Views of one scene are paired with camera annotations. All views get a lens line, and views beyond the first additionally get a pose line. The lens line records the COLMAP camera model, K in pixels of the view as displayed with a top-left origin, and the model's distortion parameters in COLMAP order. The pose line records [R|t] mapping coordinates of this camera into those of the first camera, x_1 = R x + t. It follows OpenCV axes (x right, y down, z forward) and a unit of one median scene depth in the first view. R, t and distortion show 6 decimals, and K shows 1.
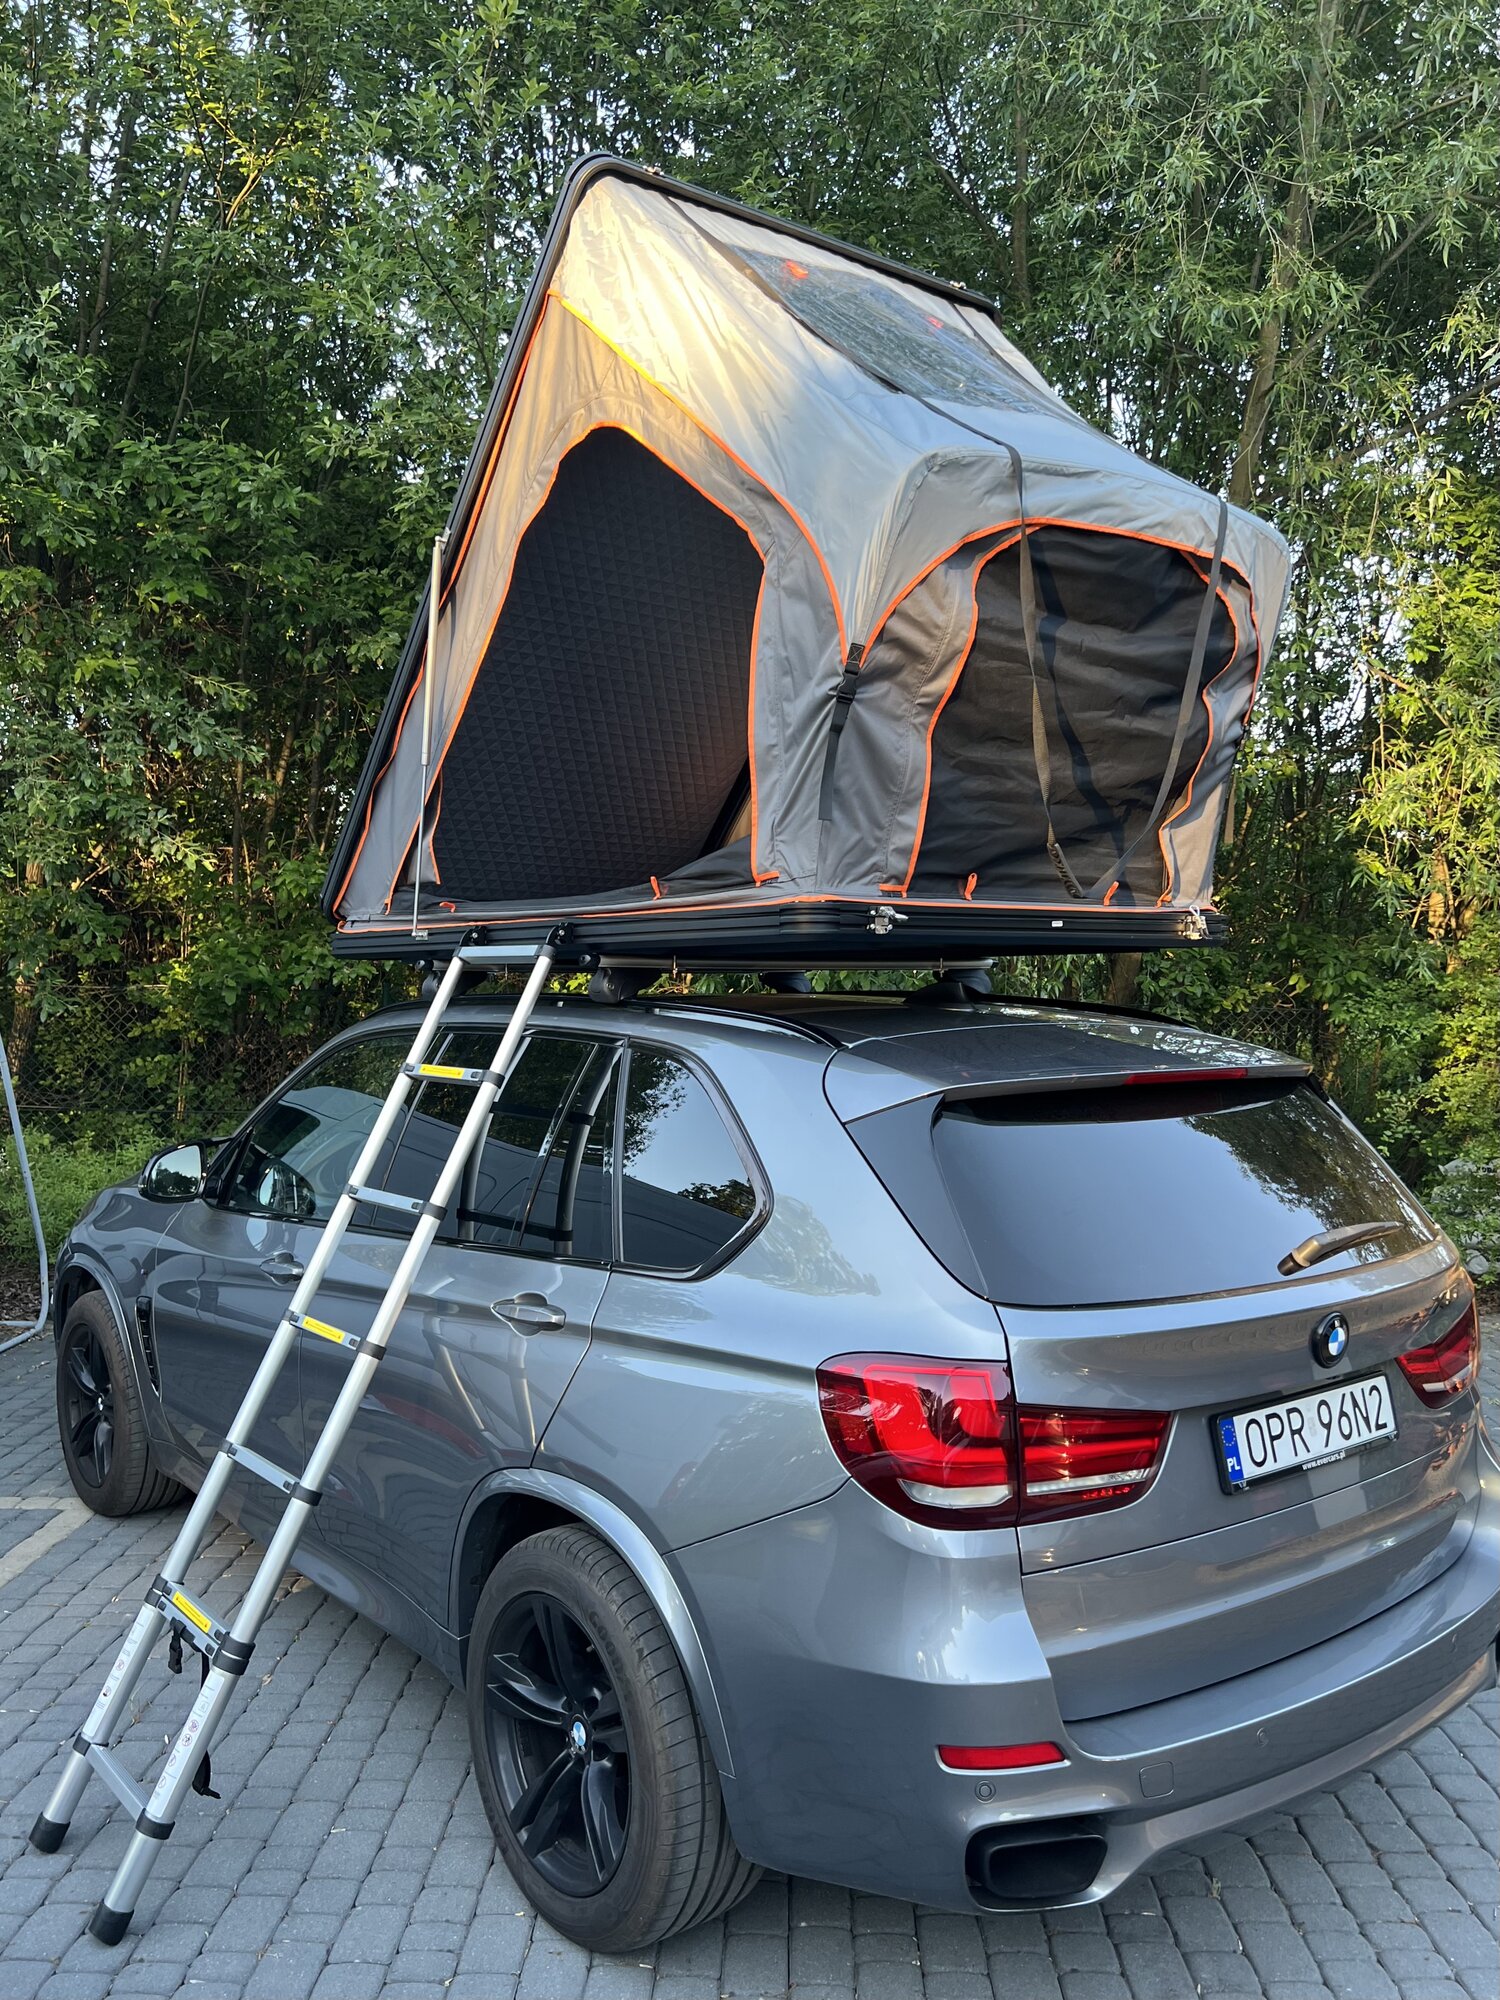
lens RADIAL K [[1473.6, 0, 738.9], [0, 1473.6, 990.8], [0, 0, 1]] dist [0.025285, -0.014803]
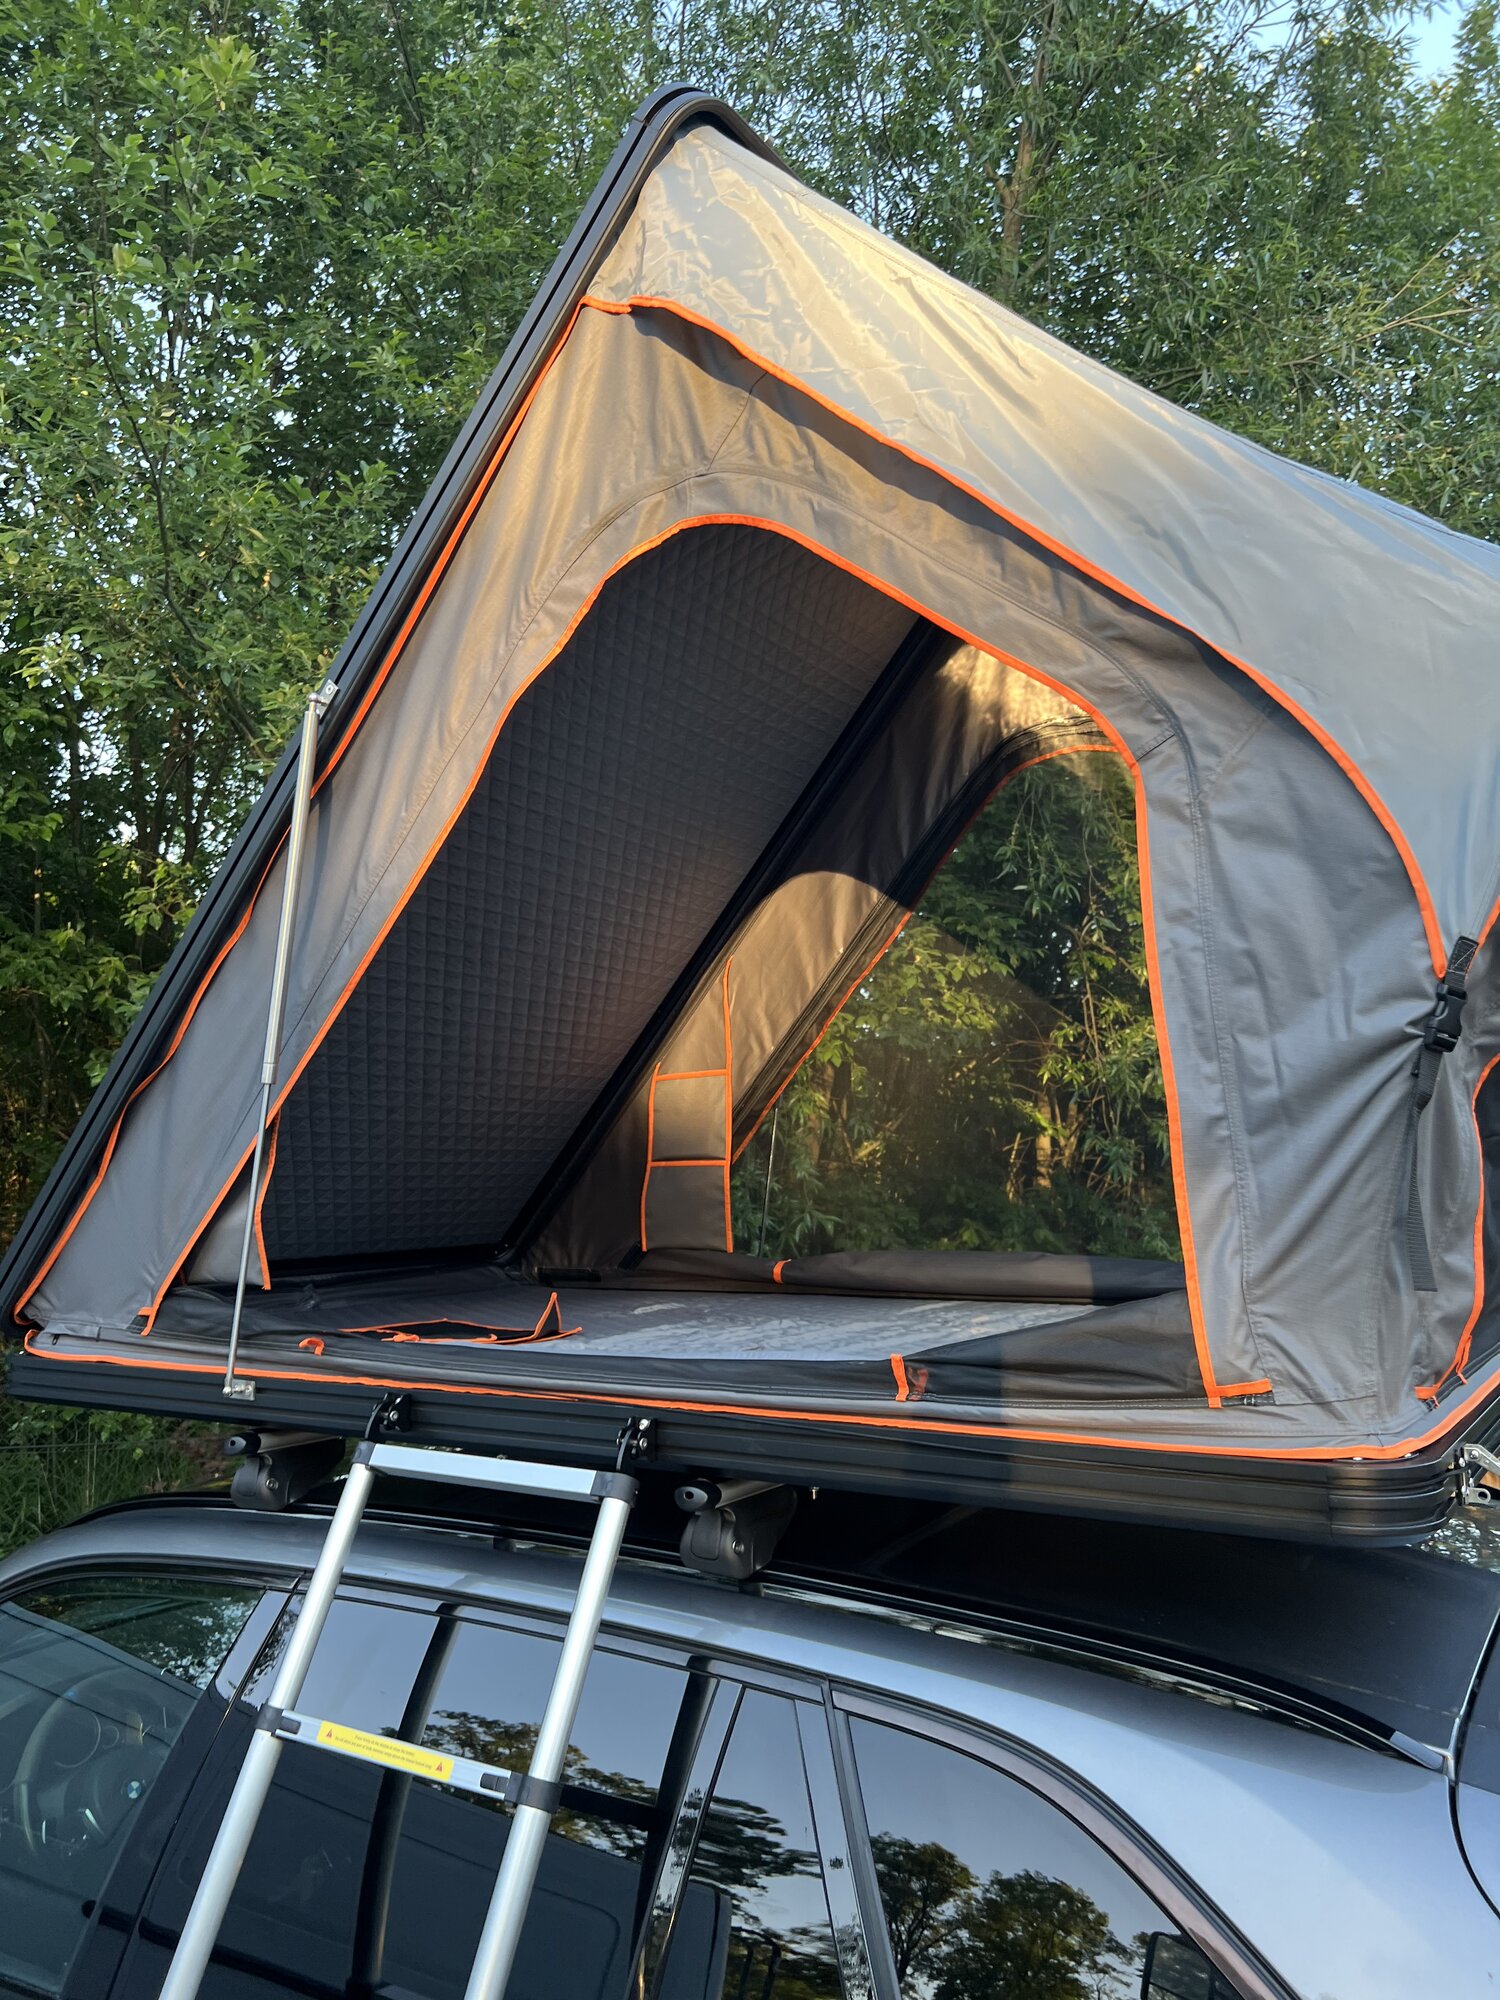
lens RADIAL K [[1473.6, 0, 754.8], [0, 1473.6, 993.9], [0, 0, 1]] dist [0.025285, -0.014803]
pose [[0.952199, 0.017709, 0.304963, -0.247065], [0.026383, 0.989821, -0.139854, -0.122907], [-0.304336, 0.141215, 0.942039, 0.486694]]
